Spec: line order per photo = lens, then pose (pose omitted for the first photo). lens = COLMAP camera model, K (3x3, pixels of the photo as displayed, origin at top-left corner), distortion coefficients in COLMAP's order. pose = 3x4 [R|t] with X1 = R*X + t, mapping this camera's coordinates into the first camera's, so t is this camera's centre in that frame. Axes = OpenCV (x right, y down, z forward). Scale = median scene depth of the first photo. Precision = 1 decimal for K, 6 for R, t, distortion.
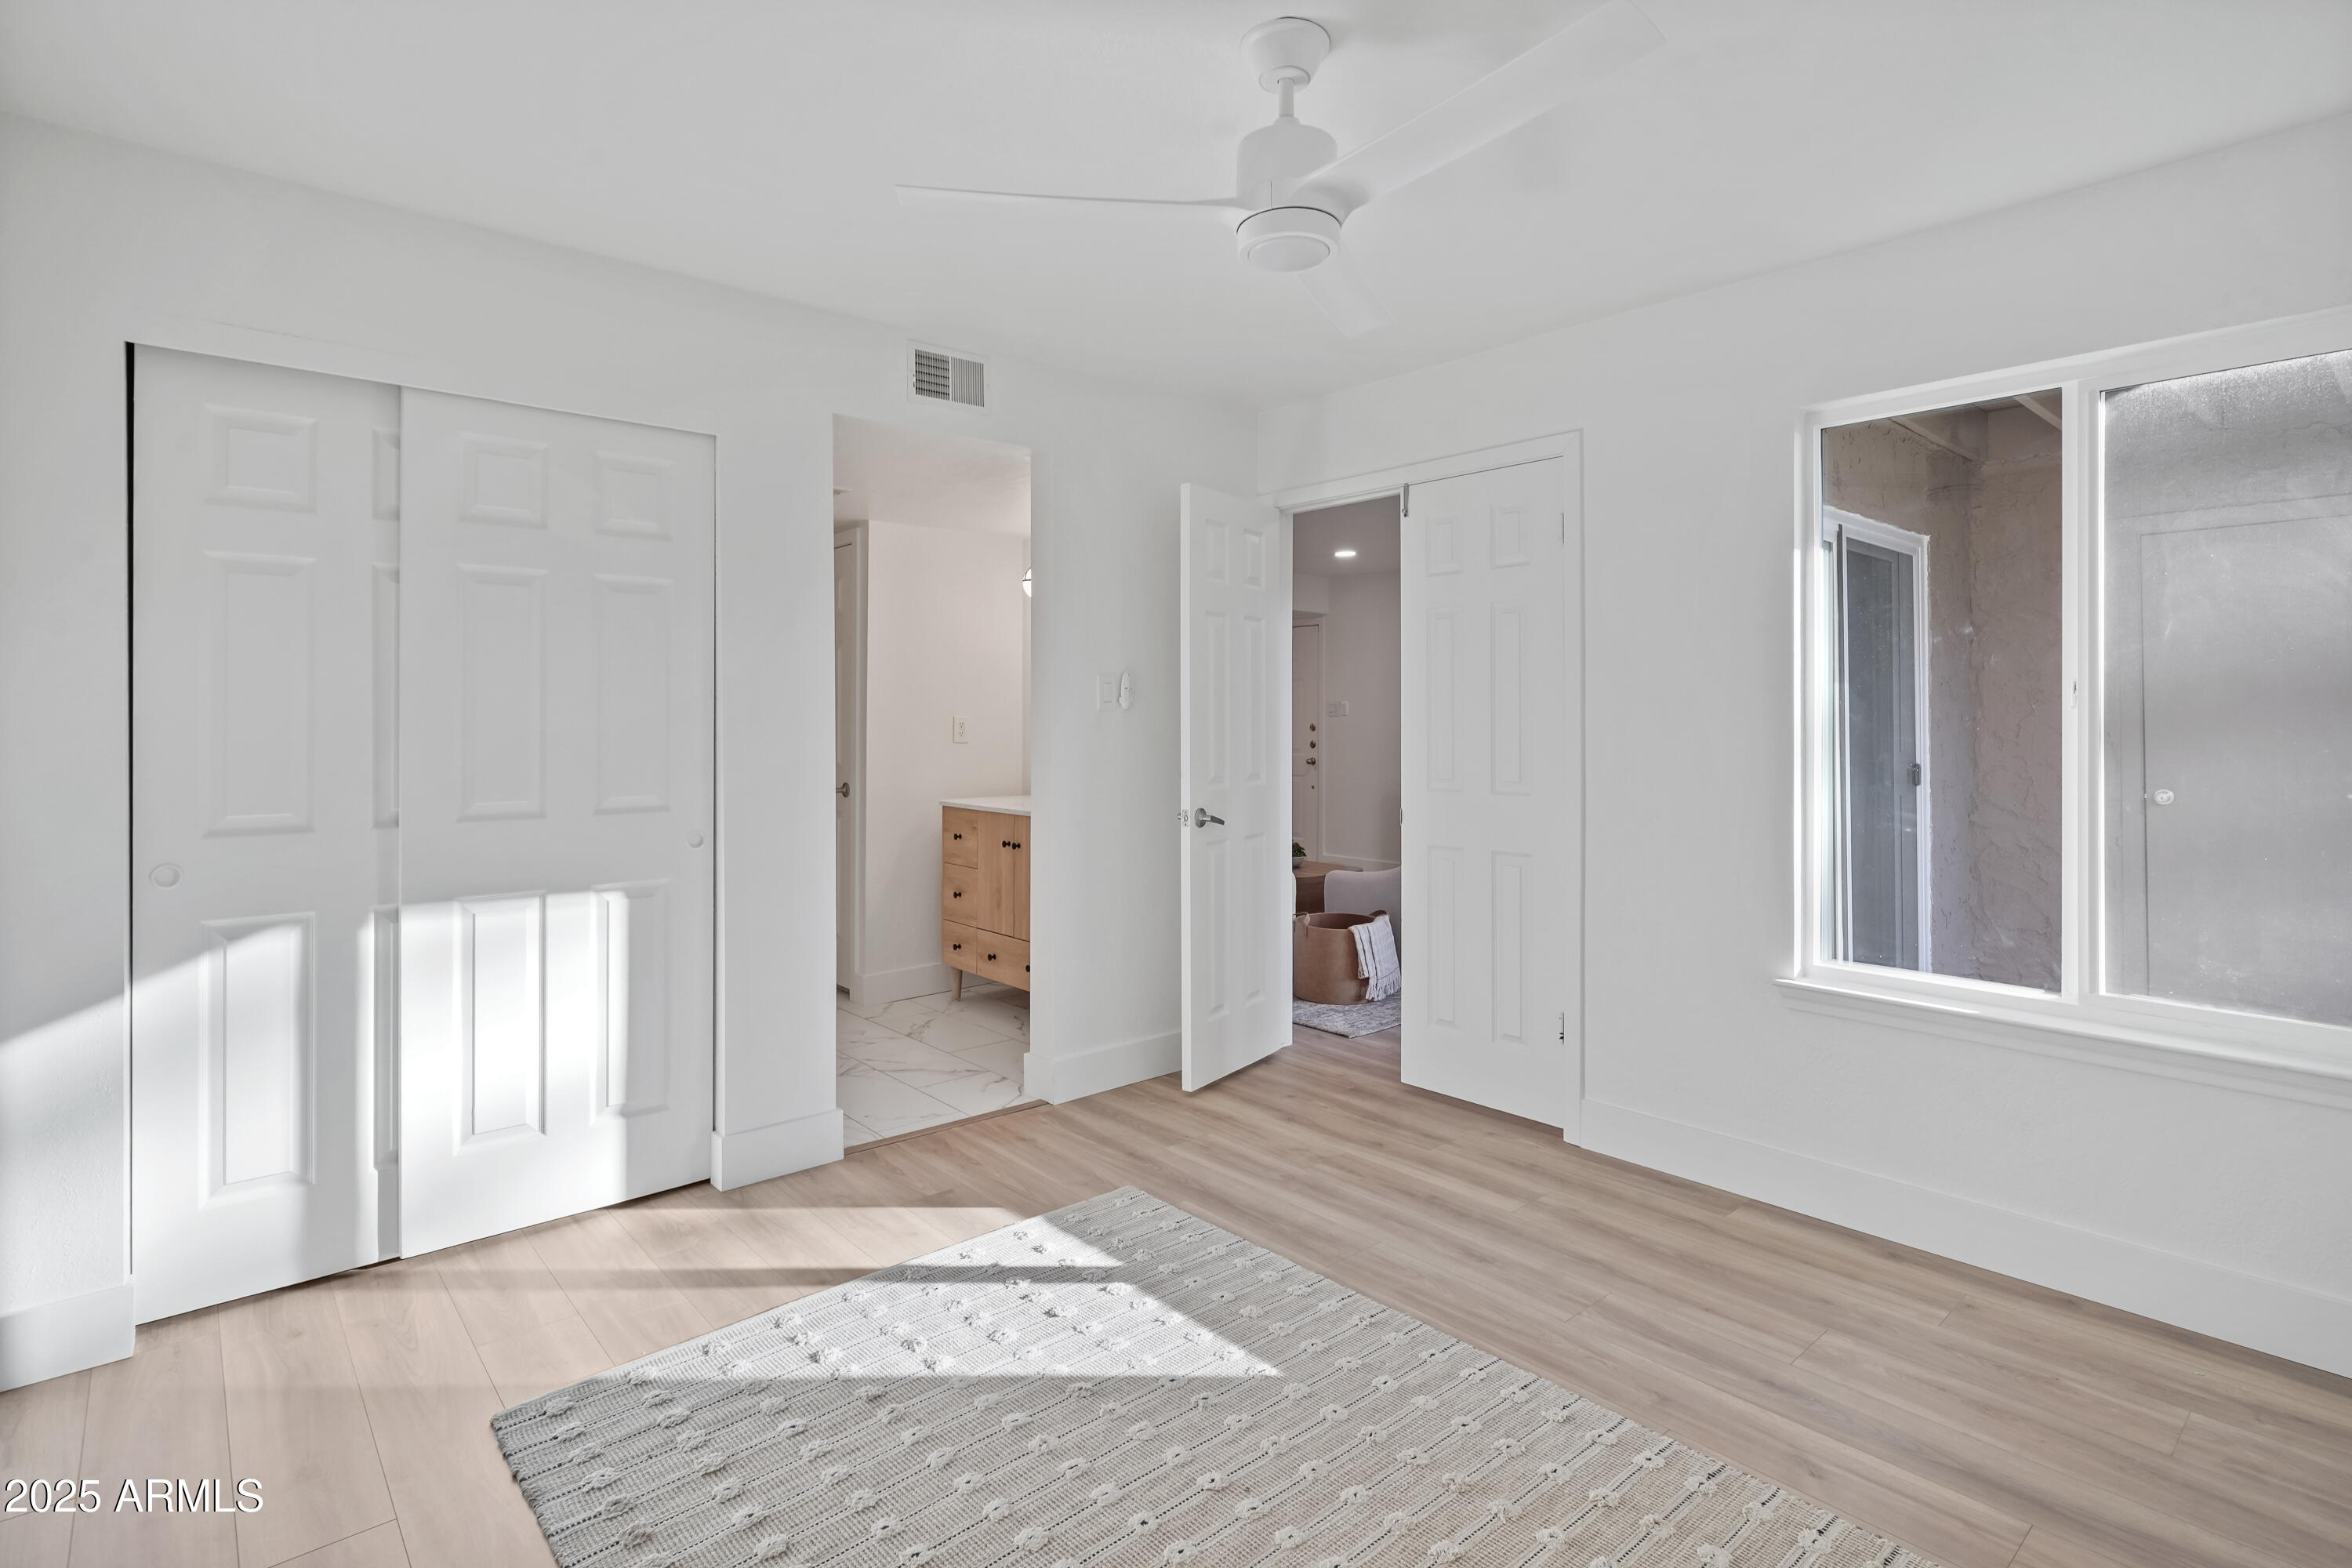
lens RADIAL K [[1148.8, 0, 1176.6], [0, 1148.8, 719.0], [0, 0, 1]] dist [-0.005318, 0.002317]
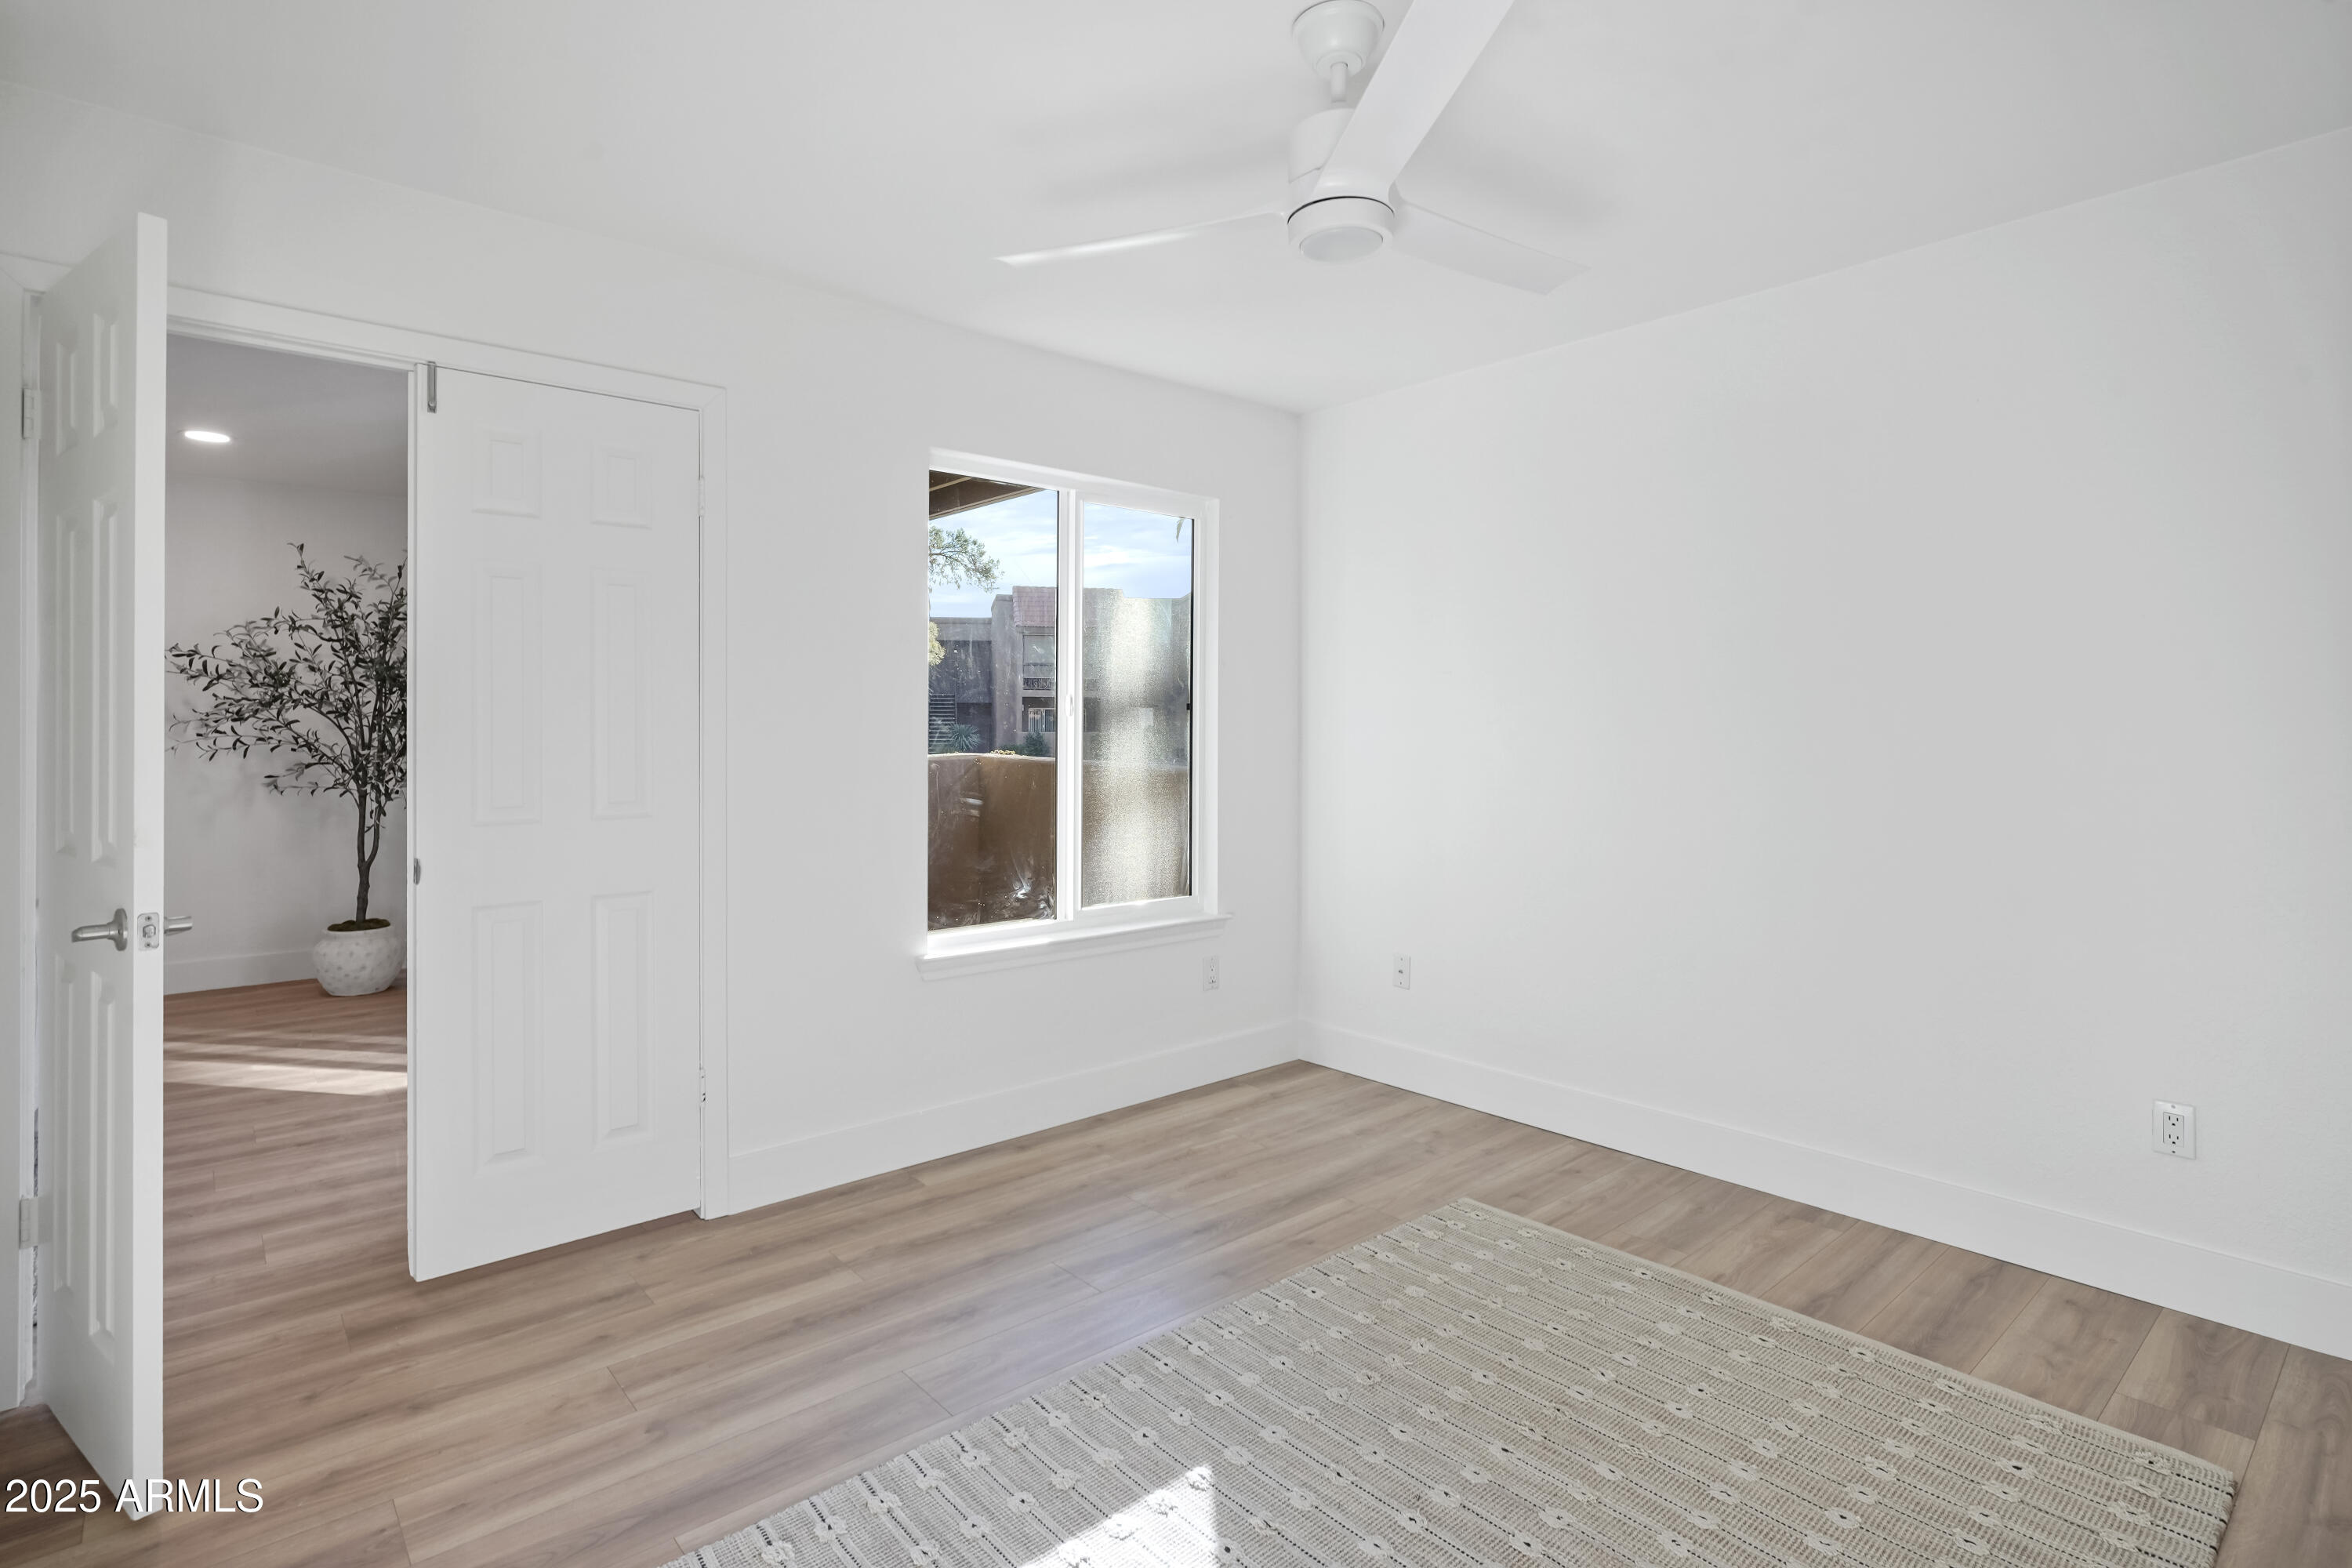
lens RADIAL K [[1148.8, 0, 1154.2], [0, 1148.8, 725.3], [0, 0, 1]] dist [-0.005318, 0.002317]
pose [[0.015076, 0.005919, 0.999869, -0.549519], [-0.002150, 0.999980, -0.005888, 0.007402], [-0.999884, -0.002061, 0.015089, 0.714057]]
